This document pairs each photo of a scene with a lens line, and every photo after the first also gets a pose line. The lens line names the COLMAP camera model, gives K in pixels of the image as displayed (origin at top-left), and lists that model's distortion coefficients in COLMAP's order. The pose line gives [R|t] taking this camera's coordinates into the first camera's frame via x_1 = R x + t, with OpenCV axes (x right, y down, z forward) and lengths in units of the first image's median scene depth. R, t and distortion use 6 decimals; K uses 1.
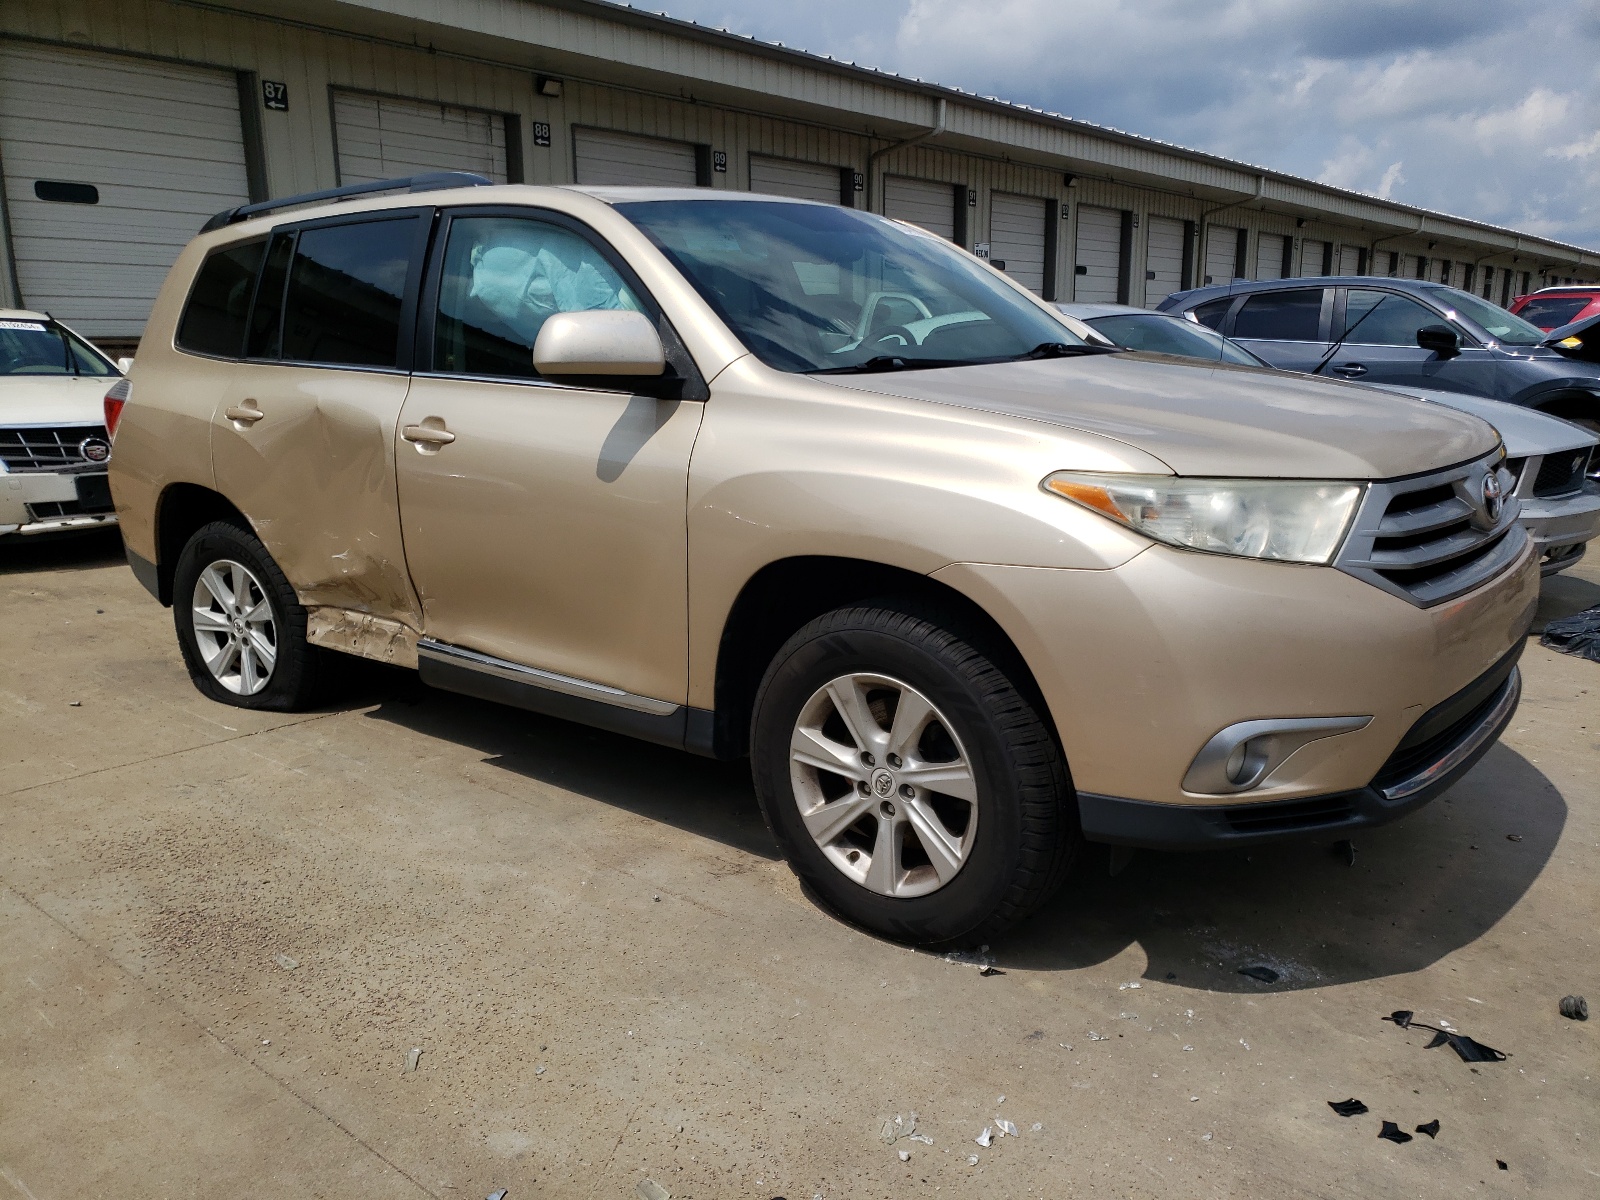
lens RADIAL K [[1191.3, 0, 800.0], [0, 1191.3, 600.0], [0, 0, 1]] dist [0.082516, -0.086733]
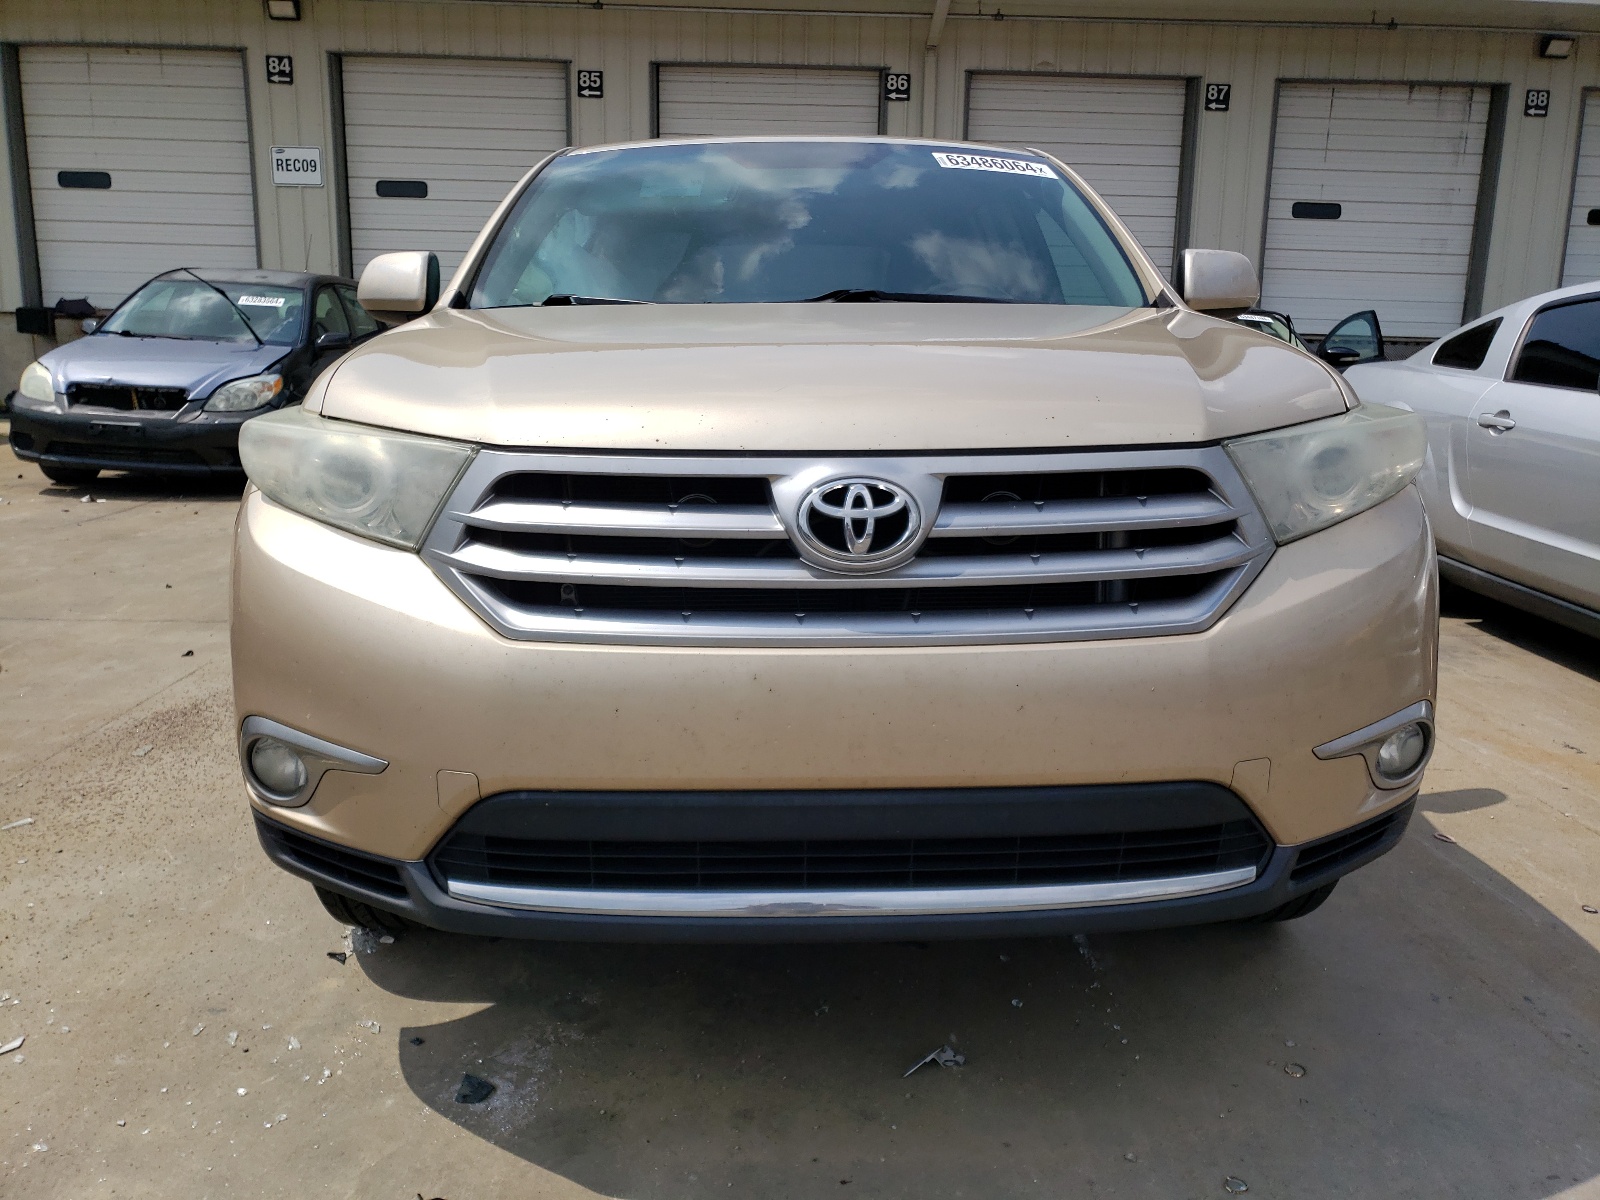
lens RADIAL K [[1213.7, 0, 800.0], [0, 1213.7, 600.0], [0, 0, 1]] dist [0.036127, -0.063845]
pose [[0.685353, 0.164767, -0.709326, 0.119597], [-0.171485, 0.983190, 0.062692, -0.007393], [0.707731, 0.078672, 0.702088, 0.072433]]
